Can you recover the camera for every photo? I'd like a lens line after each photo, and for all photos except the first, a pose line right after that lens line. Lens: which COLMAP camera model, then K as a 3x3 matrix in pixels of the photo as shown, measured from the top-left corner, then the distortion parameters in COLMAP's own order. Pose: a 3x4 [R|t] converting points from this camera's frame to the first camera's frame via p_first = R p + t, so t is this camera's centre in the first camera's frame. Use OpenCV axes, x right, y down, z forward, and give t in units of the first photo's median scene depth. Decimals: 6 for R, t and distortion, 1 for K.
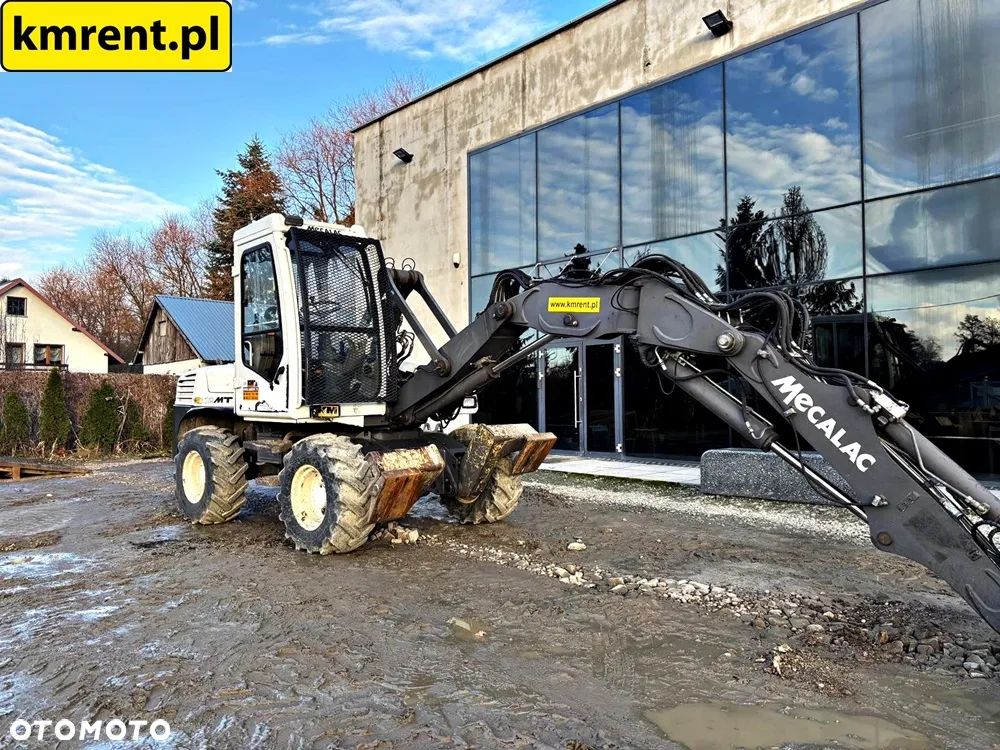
lens RADIAL K [[755.6, 0, 499.3], [0, 755.6, 366.2], [0, 0, 1]] dist [0.049374, -0.060312]
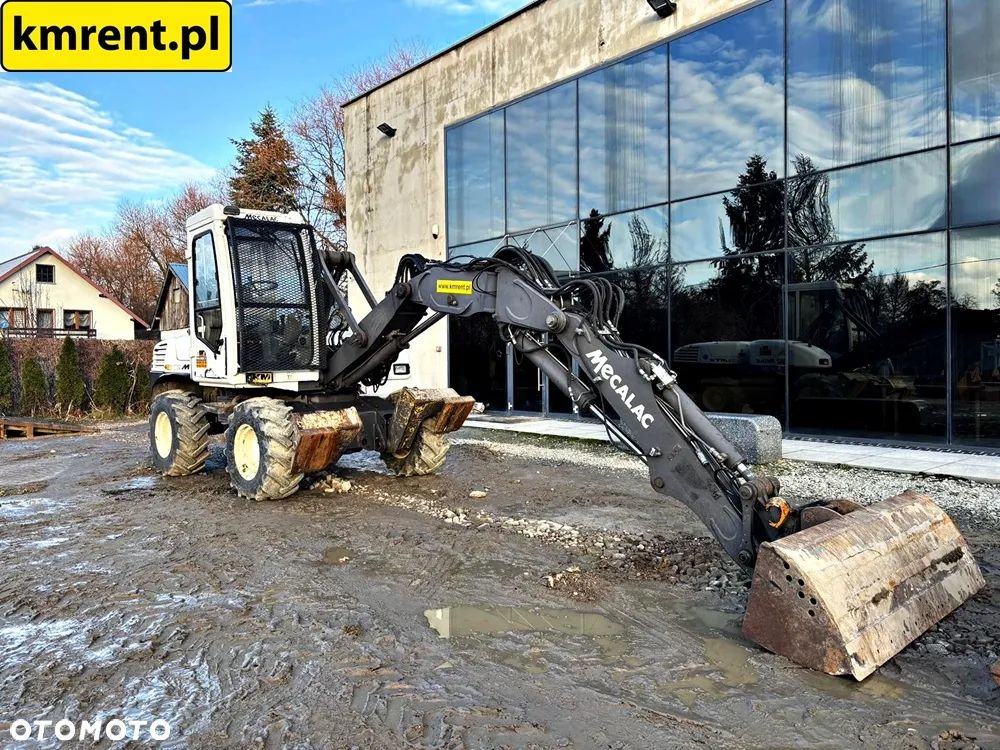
lens RADIAL K [[755.6, 0, 499.3], [0, 755.6, 366.2], [0, 0, 1]] dist [0.049374, -0.060312]
pose [[0.999180, -0.002254, -0.040438, 0.098402], [0.004296, 0.998716, 0.050471, -0.008054], [0.040272, -0.050603, 0.997907, -0.073550]]
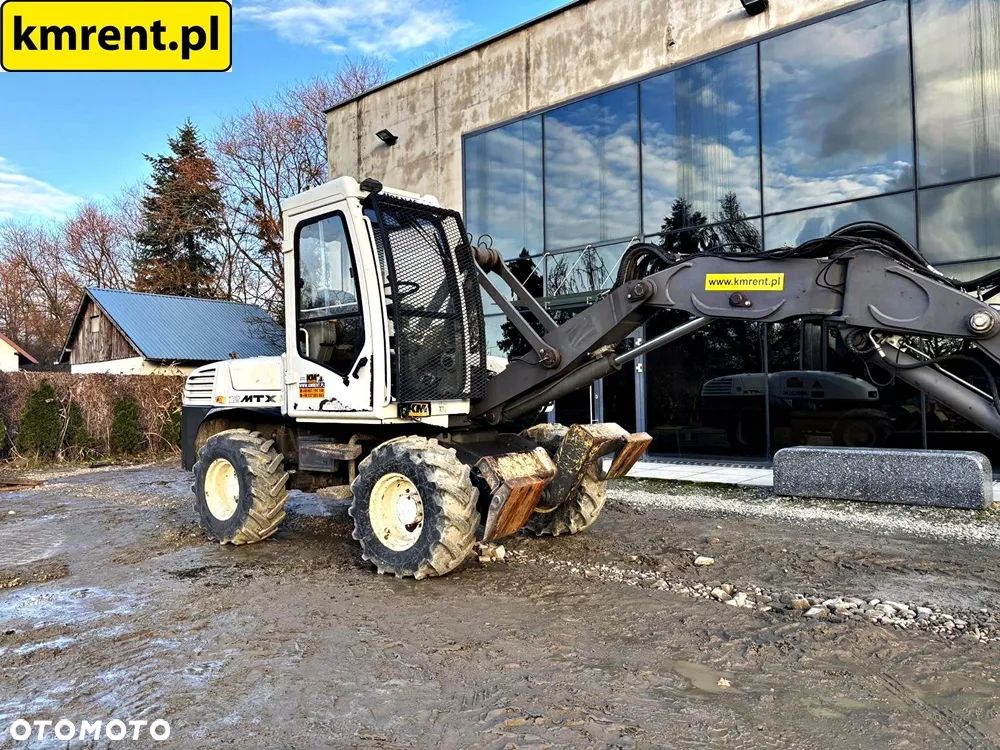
lens RADIAL K [[755.5, 0, 506.3], [0, 755.5, 365.6], [0, 0, 1]] dist [0.049436, -0.048591]
pose [[0.993841, -0.002860, 0.110774, -0.120650], [0.002968, 0.999995, -0.000815, 0.005895], [-0.110771, 0.001138, 0.993845, 0.079131]]
